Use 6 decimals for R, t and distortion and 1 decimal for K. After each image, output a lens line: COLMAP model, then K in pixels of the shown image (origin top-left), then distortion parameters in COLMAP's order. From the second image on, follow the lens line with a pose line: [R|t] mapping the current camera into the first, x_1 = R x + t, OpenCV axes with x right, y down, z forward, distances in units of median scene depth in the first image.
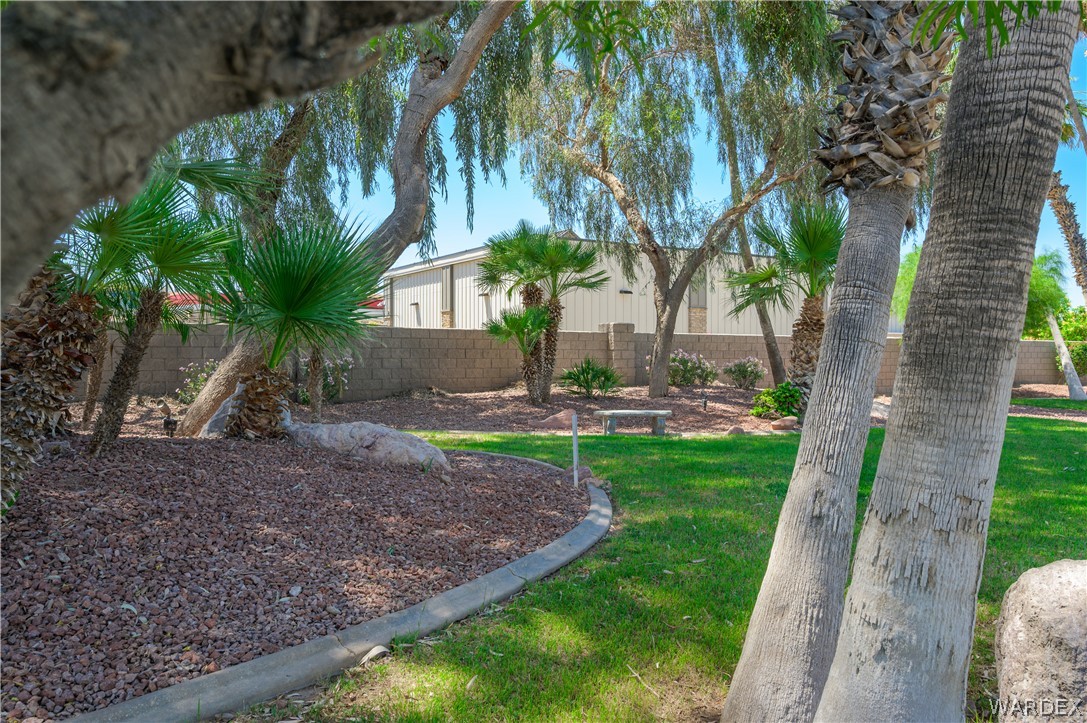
lens RADIAL K [[783.9, 0, 544.7], [0, 783.9, 354.7], [0, 0, 1]] dist [-0.006456, 0.001542]
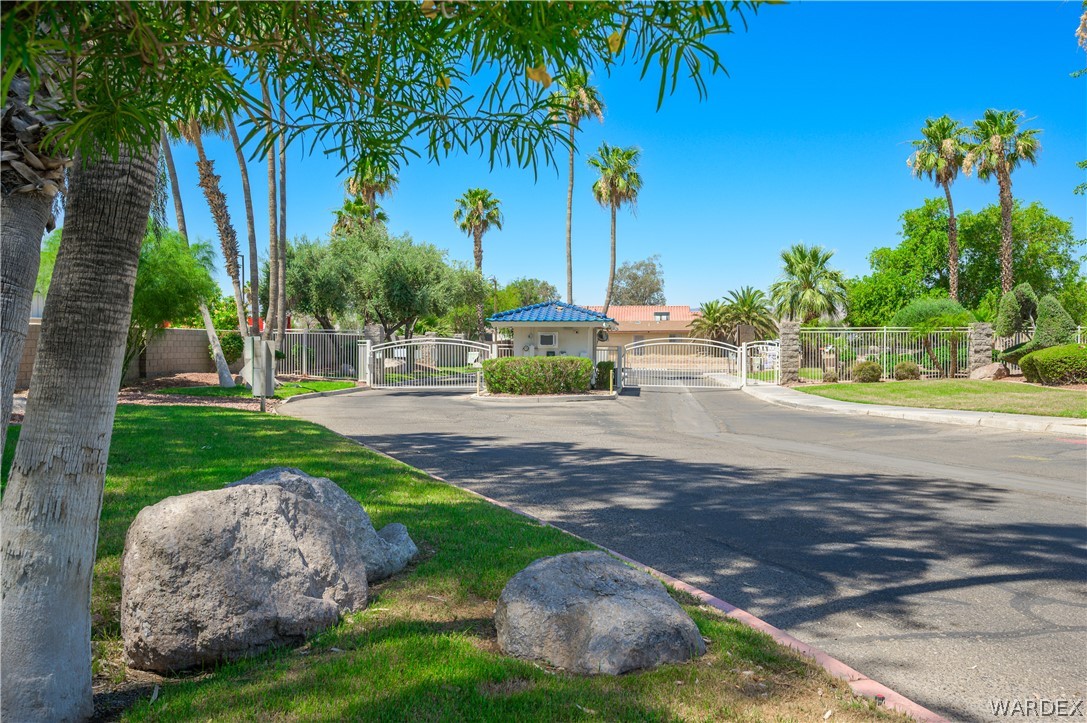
lens RADIAL K [[925.3, 0, 544.8], [0, 925.3, 351.0], [0, 0, 1]] dist [0.004183, -0.009695]
pose [[0.608132, -0.006189, 0.793812, -0.248718], [-0.000185, 0.999968, 0.007938, 0.001264], [-0.793836, -0.004974, 0.608112, -0.590198]]
